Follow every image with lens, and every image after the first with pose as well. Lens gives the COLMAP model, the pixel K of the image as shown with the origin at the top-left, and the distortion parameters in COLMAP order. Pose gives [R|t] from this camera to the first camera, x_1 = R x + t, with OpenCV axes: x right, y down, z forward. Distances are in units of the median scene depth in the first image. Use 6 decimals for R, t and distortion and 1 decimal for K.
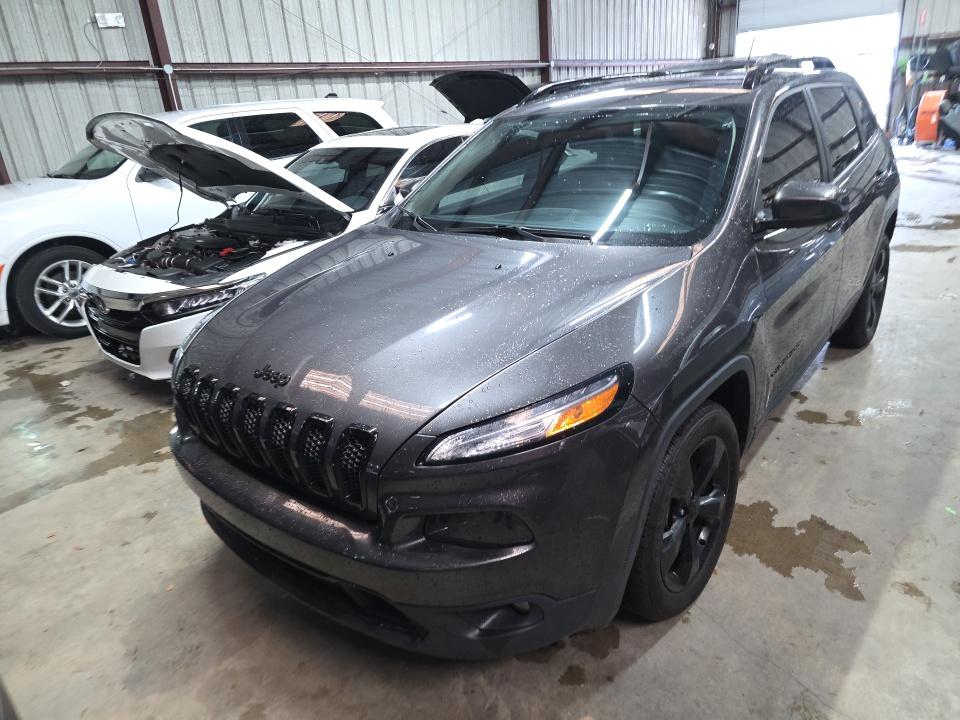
lens RADIAL K [[653.0, 0, 479.1], [0, 653.0, 361.4], [0, 0, 1]] dist [0.039899, -0.030760]
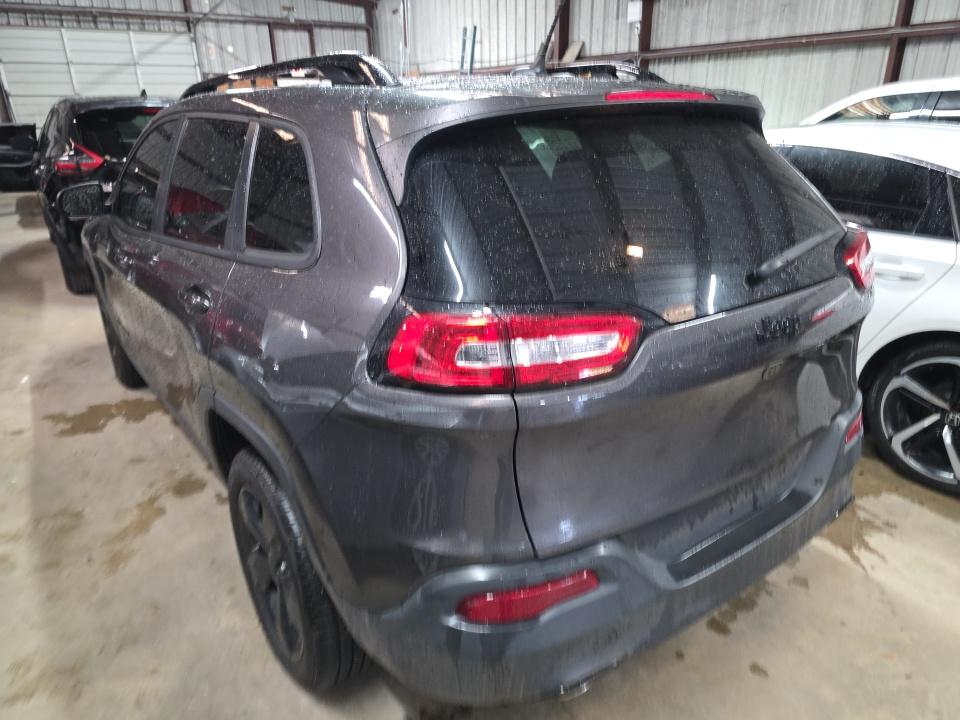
lens RADIAL K [[653.0, 0, 480.2], [0, 653.0, 367.1], [0, 0, 1]] dist [0.039899, -0.030760]
pose [[-0.254651, 0.432352, -0.865000, 1.448484], [-0.334855, 0.799727, 0.498306, -0.819383], [0.907207, 0.416544, -0.058876, 1.758839]]
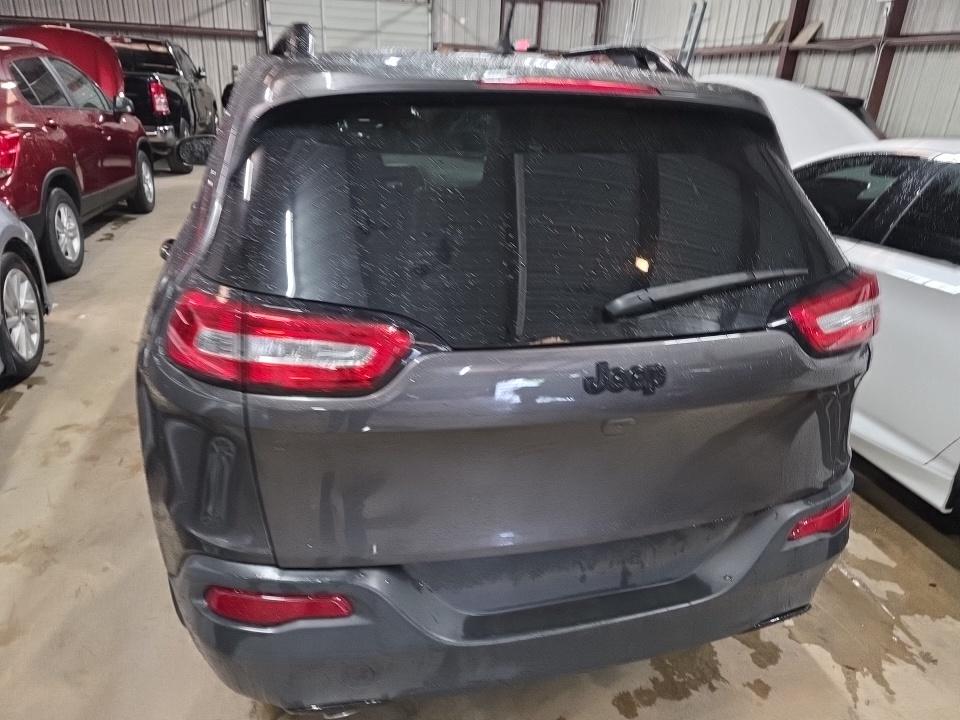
lens RADIAL K [[653.0, 0, 479.3], [0, 653.0, 359.4], [0, 0, 1]] dist [0.039899, -0.030760]
pose [[-0.581718, 0.369746, -0.724494, 1.265957], [-0.304443, 0.726991, 0.615467, -0.920045], [0.754267, 0.578595, -0.310337, 2.011472]]
